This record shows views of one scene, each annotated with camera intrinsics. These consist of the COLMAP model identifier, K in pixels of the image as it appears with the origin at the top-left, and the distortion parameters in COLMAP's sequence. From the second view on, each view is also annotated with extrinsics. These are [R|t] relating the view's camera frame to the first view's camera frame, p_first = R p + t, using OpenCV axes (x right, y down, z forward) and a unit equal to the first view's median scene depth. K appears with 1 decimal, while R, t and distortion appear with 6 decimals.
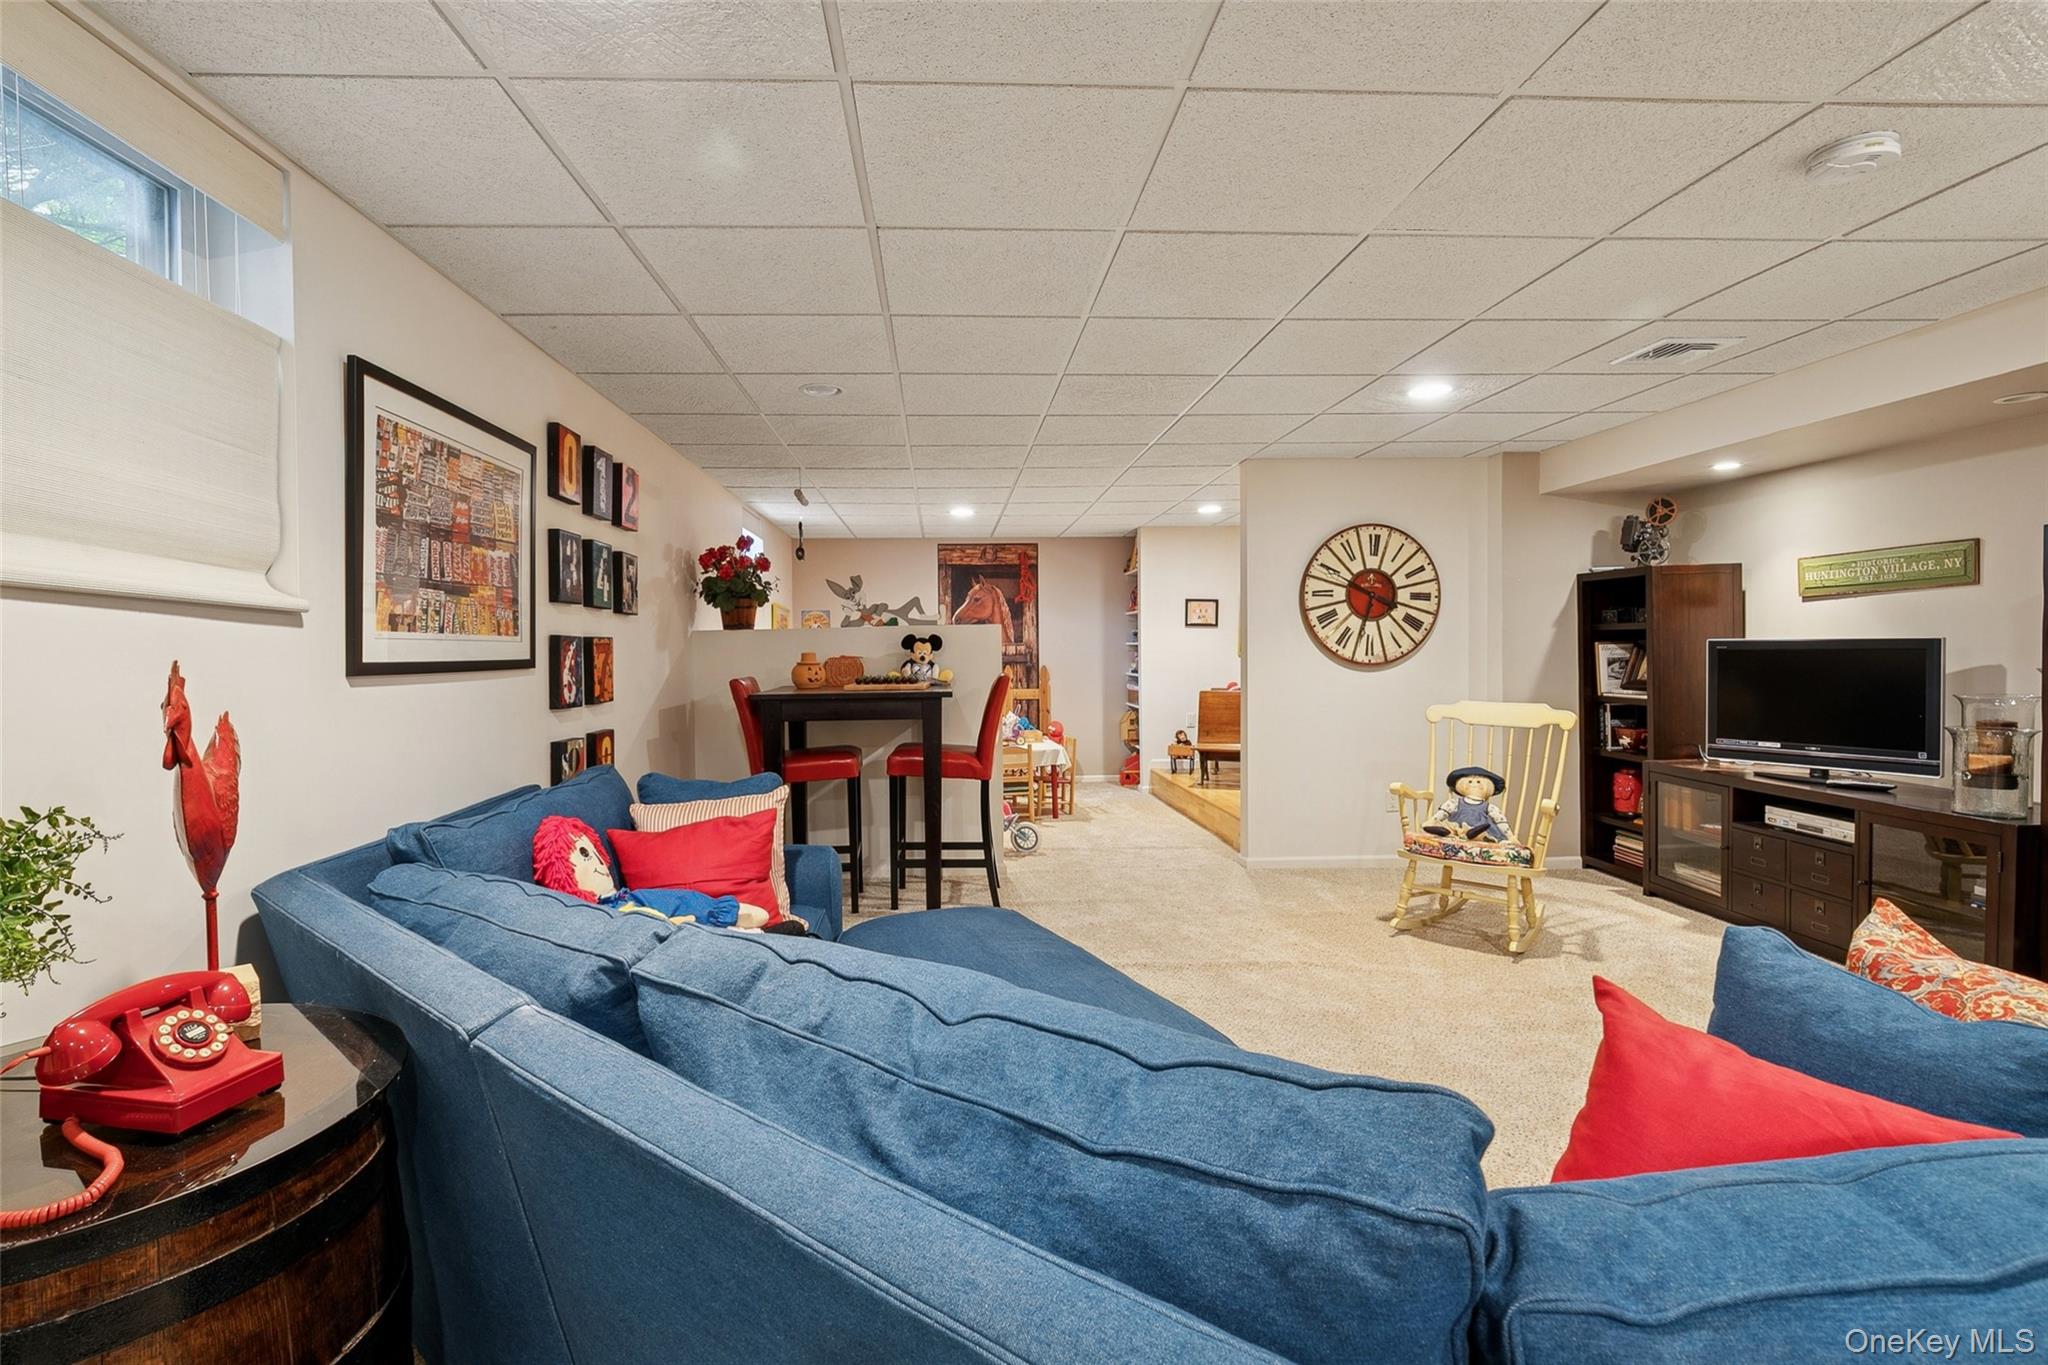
lens RADIAL K [[938.5, 0, 1006.0], [0, 938.5, 674.5], [0, 0, 1]] dist [-0.008280, 0.001293]
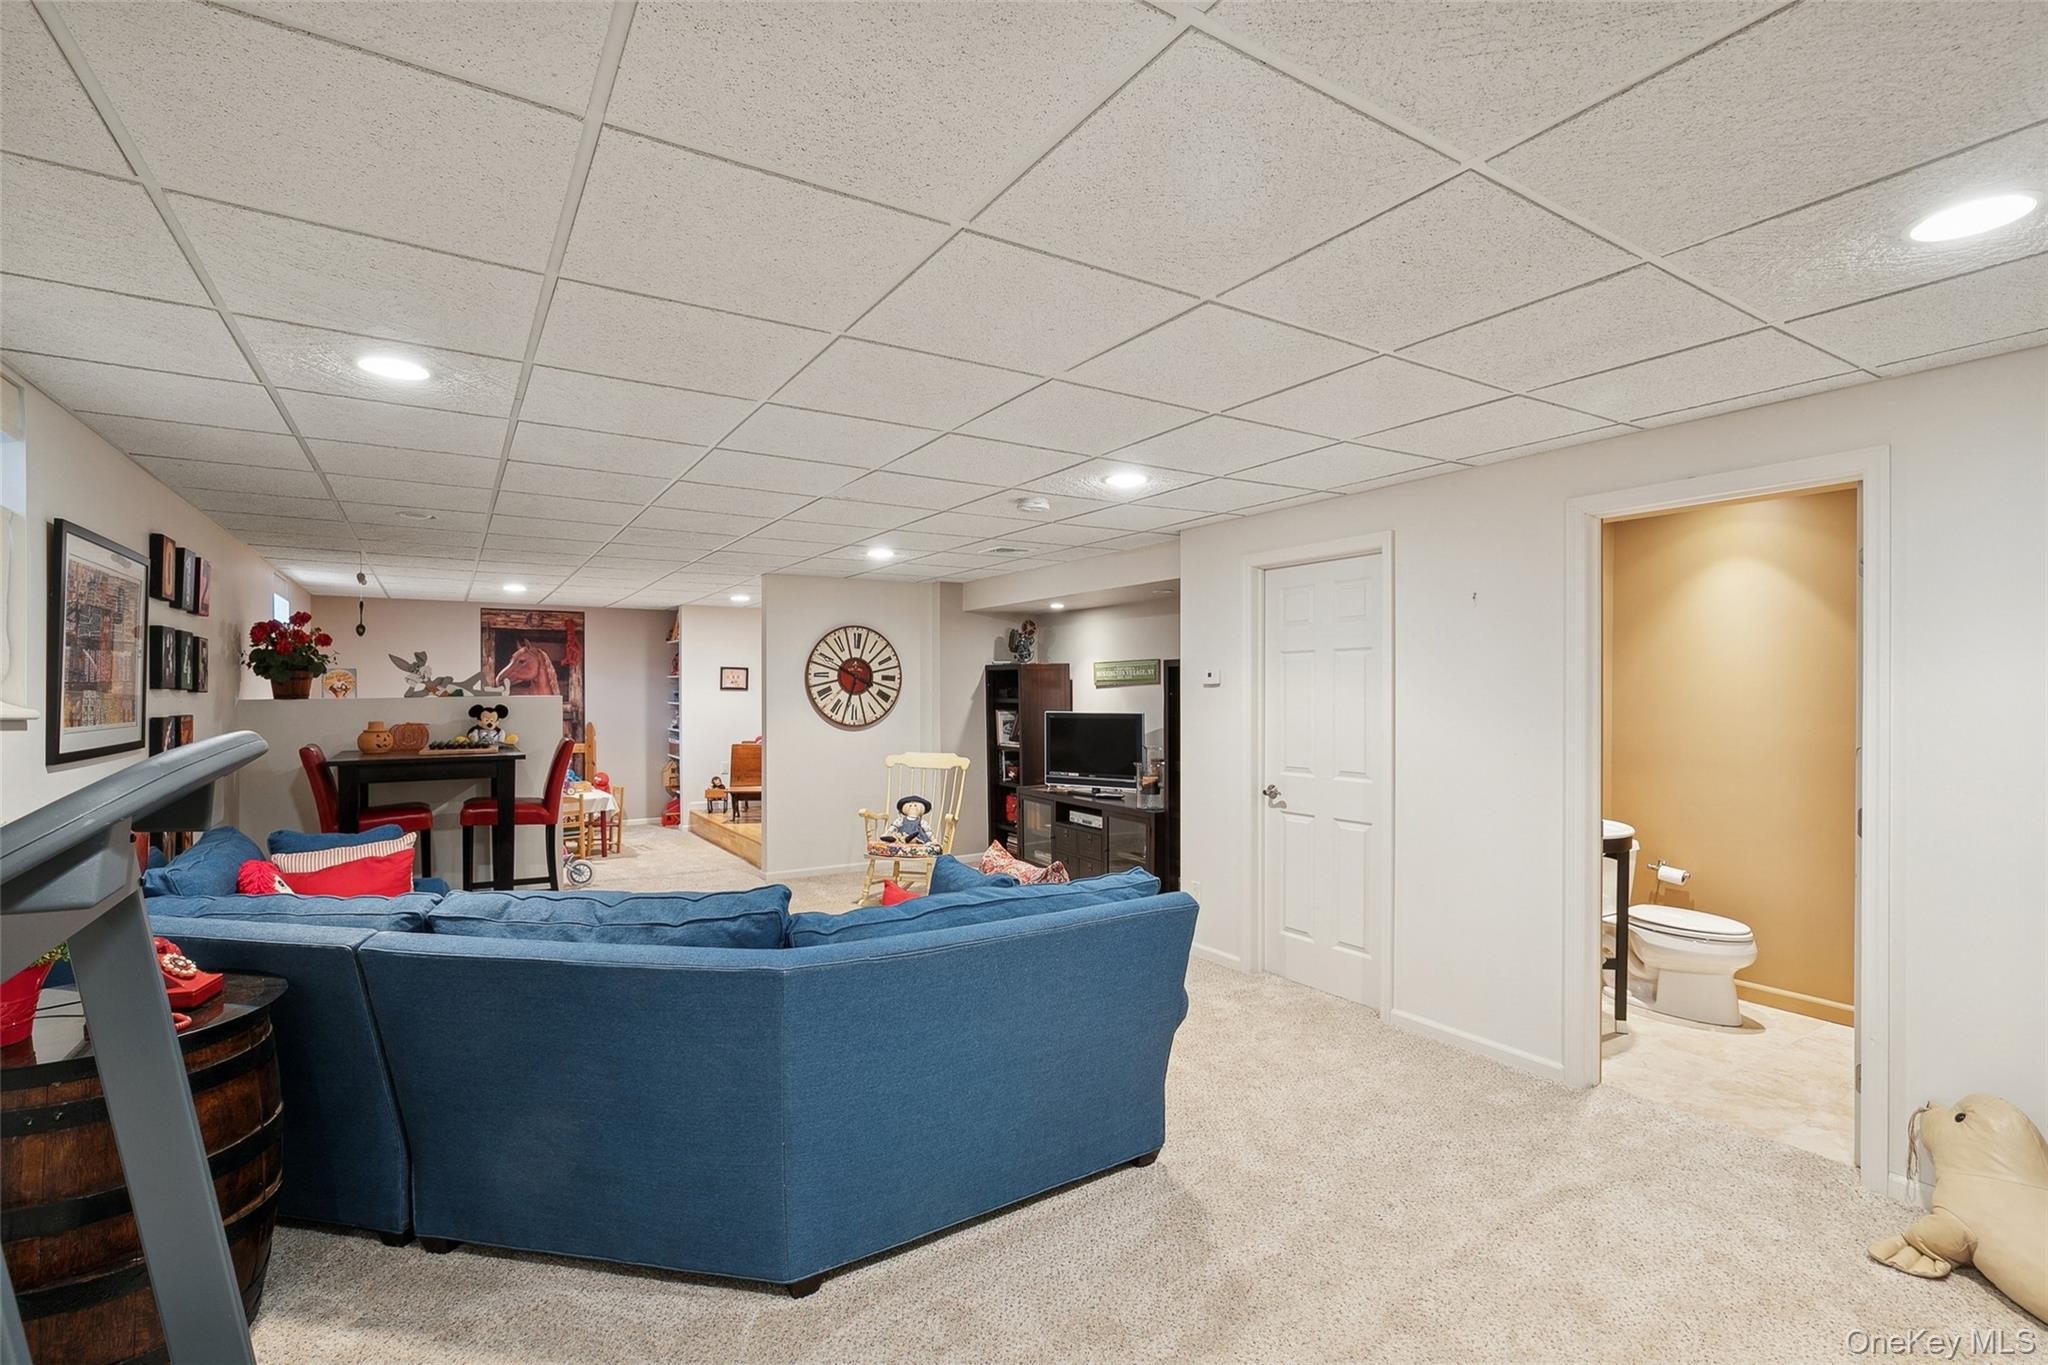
lens RADIAL K [[938.5, 0, 1011.8], [0, 938.5, 684.0], [0, 0, 1]] dist [-0.008280, 0.001293]
pose [[0.884604, 0.009073, 0.466255, -0.061073], [0.006125, 0.999498, -0.031070, -0.029961], [-0.466303, 0.030341, 0.884105, -0.370038]]
